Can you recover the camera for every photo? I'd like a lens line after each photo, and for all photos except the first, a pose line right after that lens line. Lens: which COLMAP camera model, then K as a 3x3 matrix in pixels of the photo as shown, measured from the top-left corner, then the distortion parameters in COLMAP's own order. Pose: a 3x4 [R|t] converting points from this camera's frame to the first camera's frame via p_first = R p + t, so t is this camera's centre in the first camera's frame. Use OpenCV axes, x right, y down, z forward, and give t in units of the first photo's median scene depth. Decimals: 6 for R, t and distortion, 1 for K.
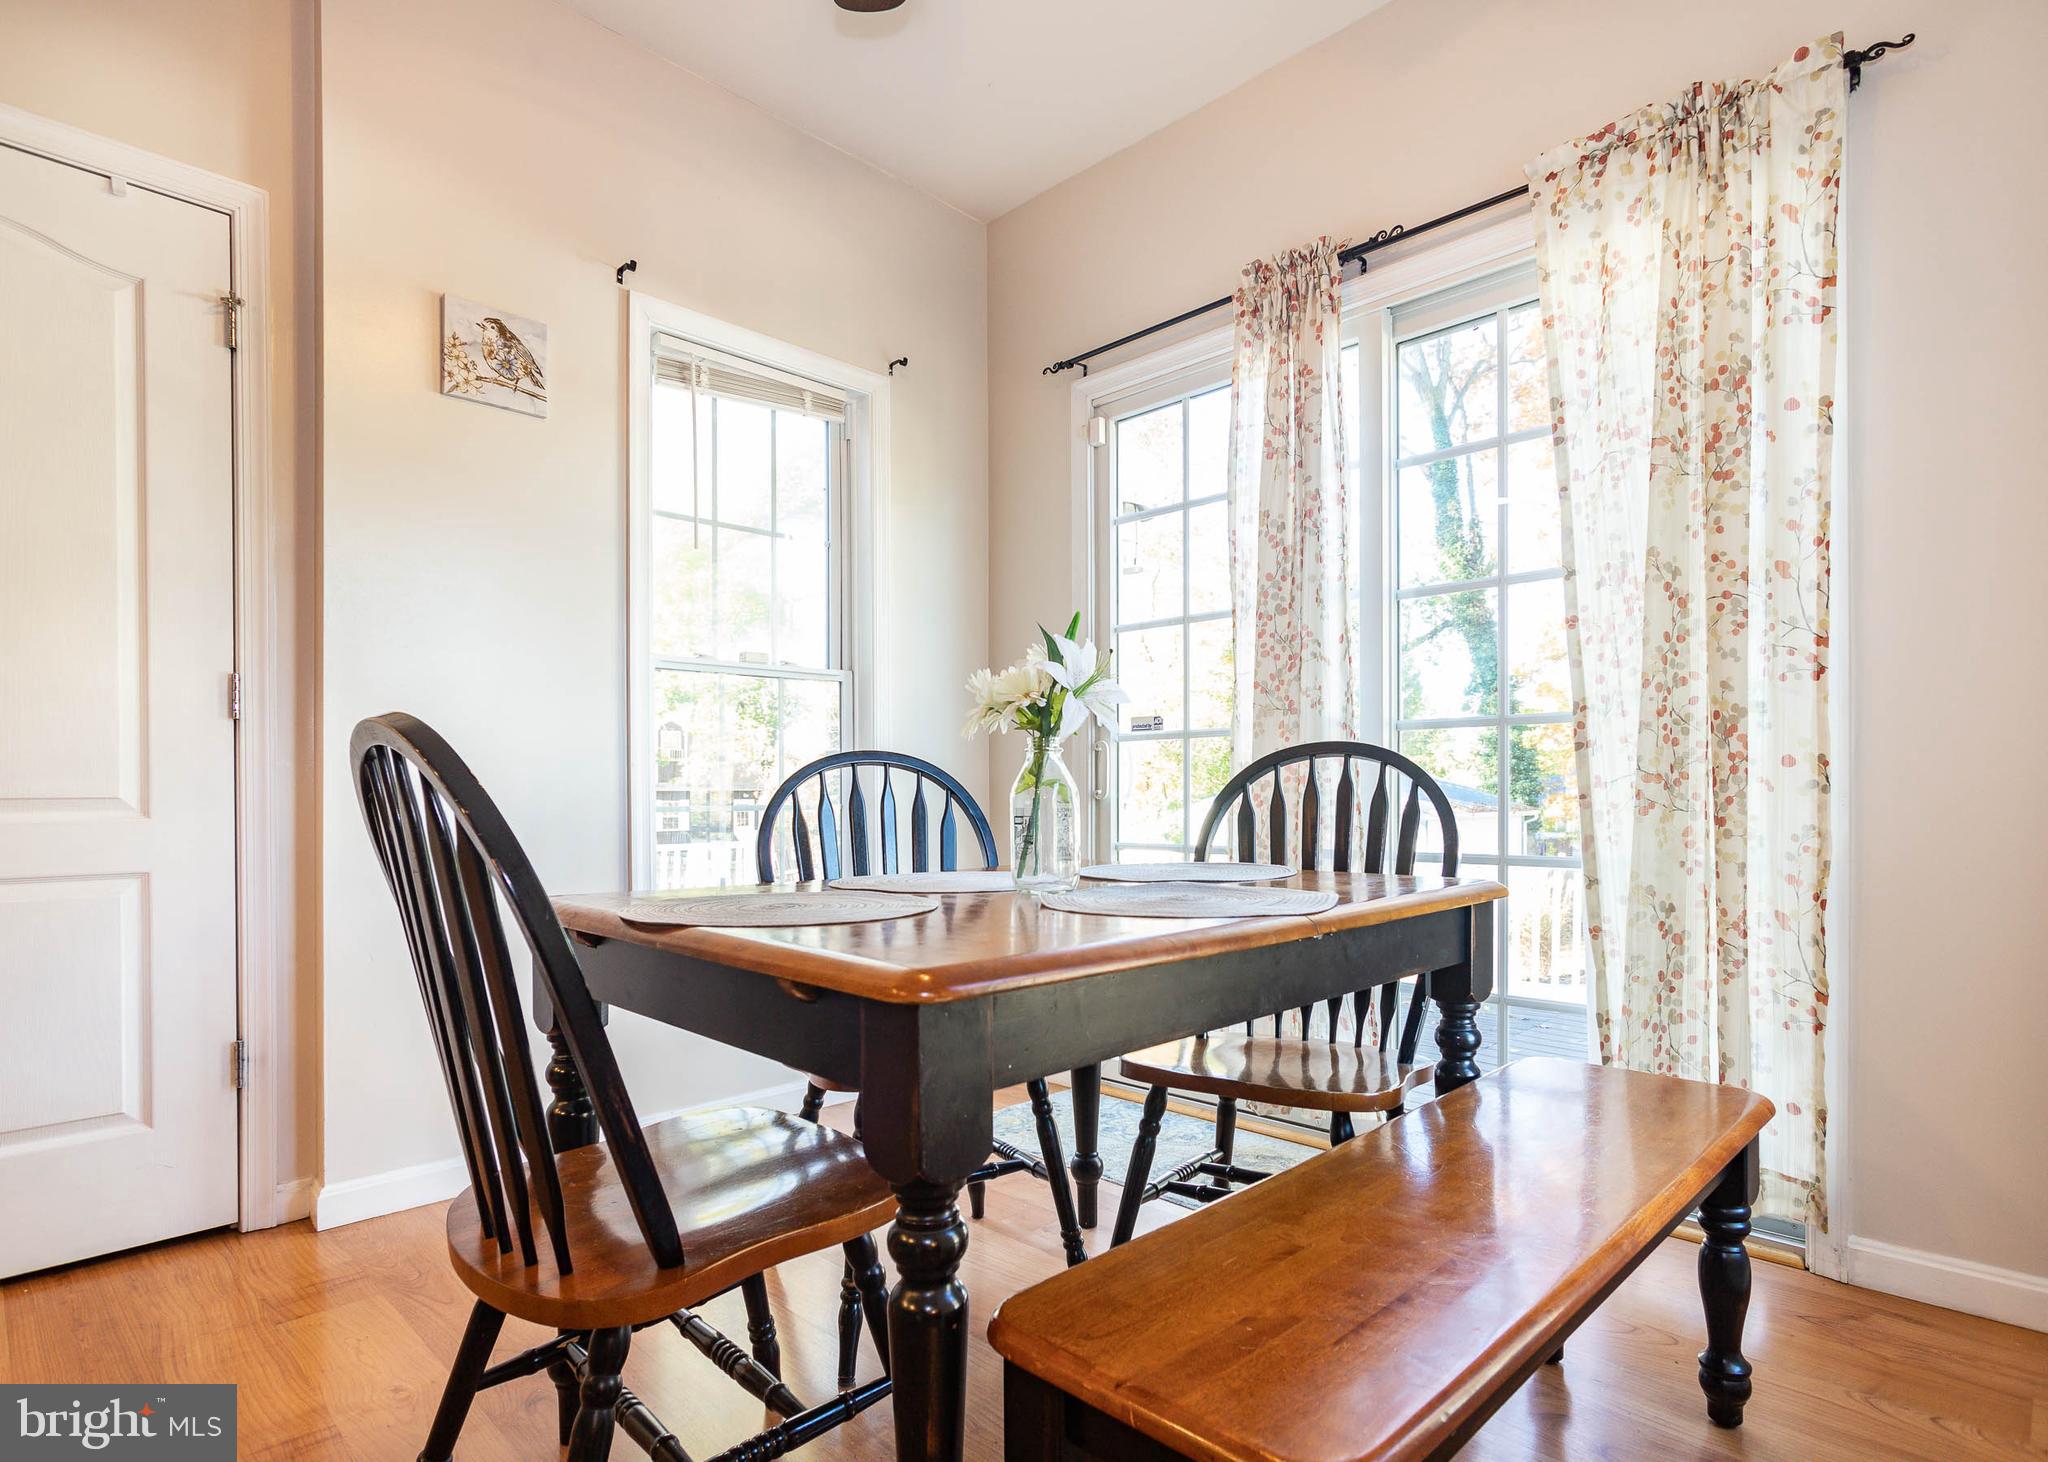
lens RADIAL K [[1073.3, 0, 1035.2], [0, 1073.3, 800.5], [0, 0, 1]] dist [-0.025458, 0.018284]
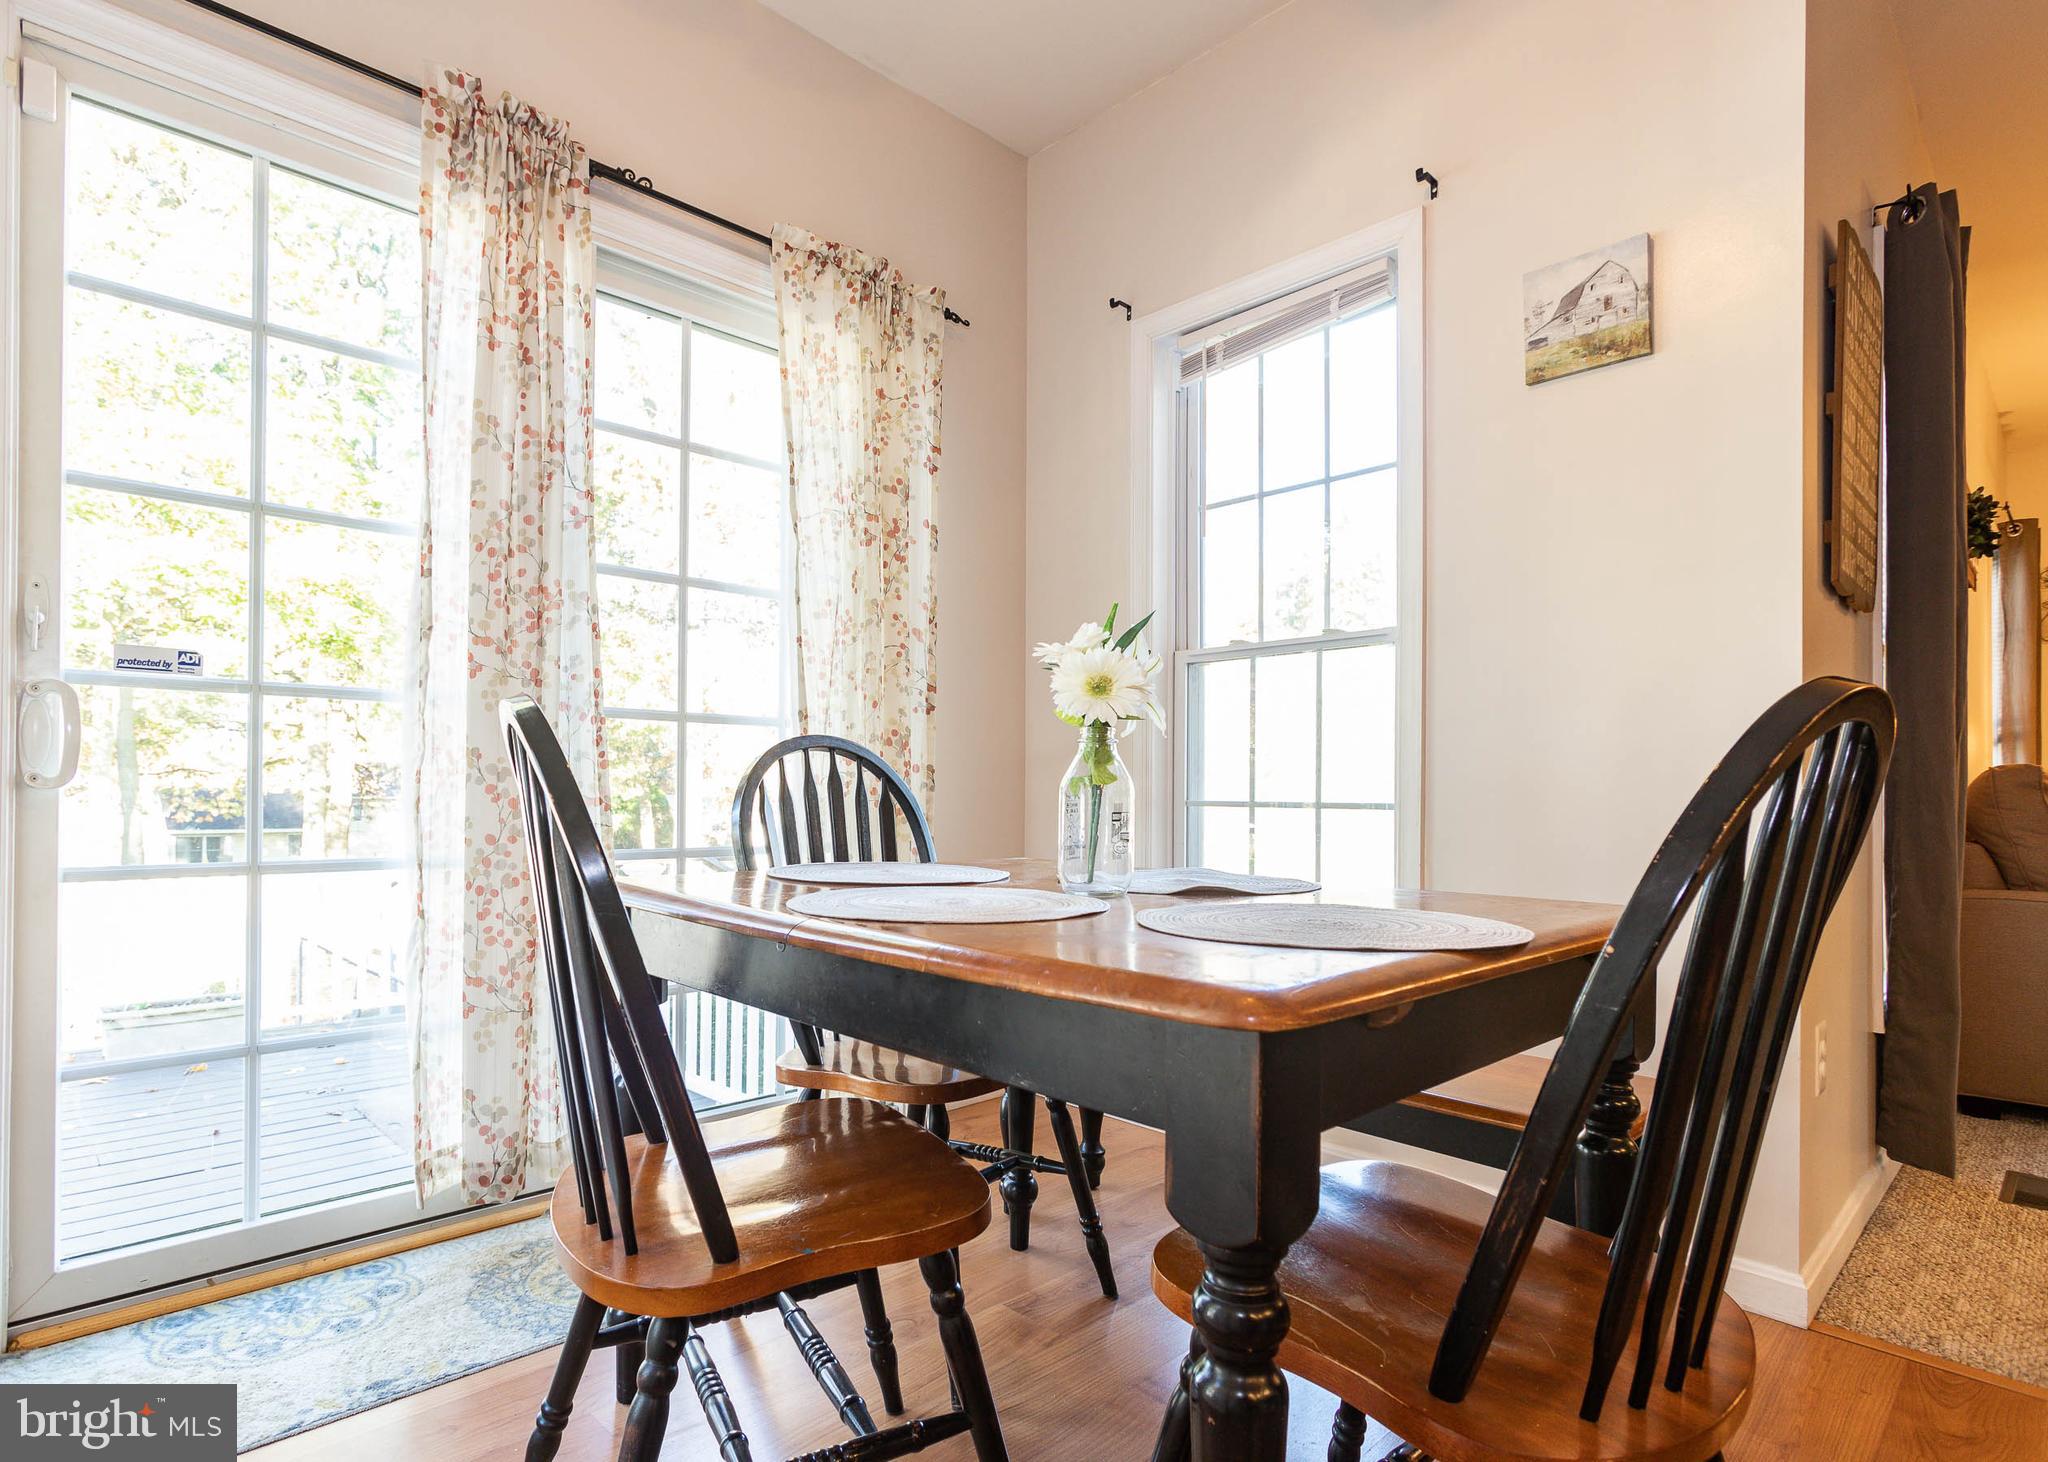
lens RADIAL K [[1059.2, 0, 1016.6], [0, 1059.2, 779.7], [0, 0, 1]] dist [-0.016432, 0.013001]
pose [[0.035838, 0.012240, 0.999283, -0.683587], [-0.011893, 0.999859, -0.011821, -0.005677], [-0.999287, -0.011461, 0.035978, 0.768678]]
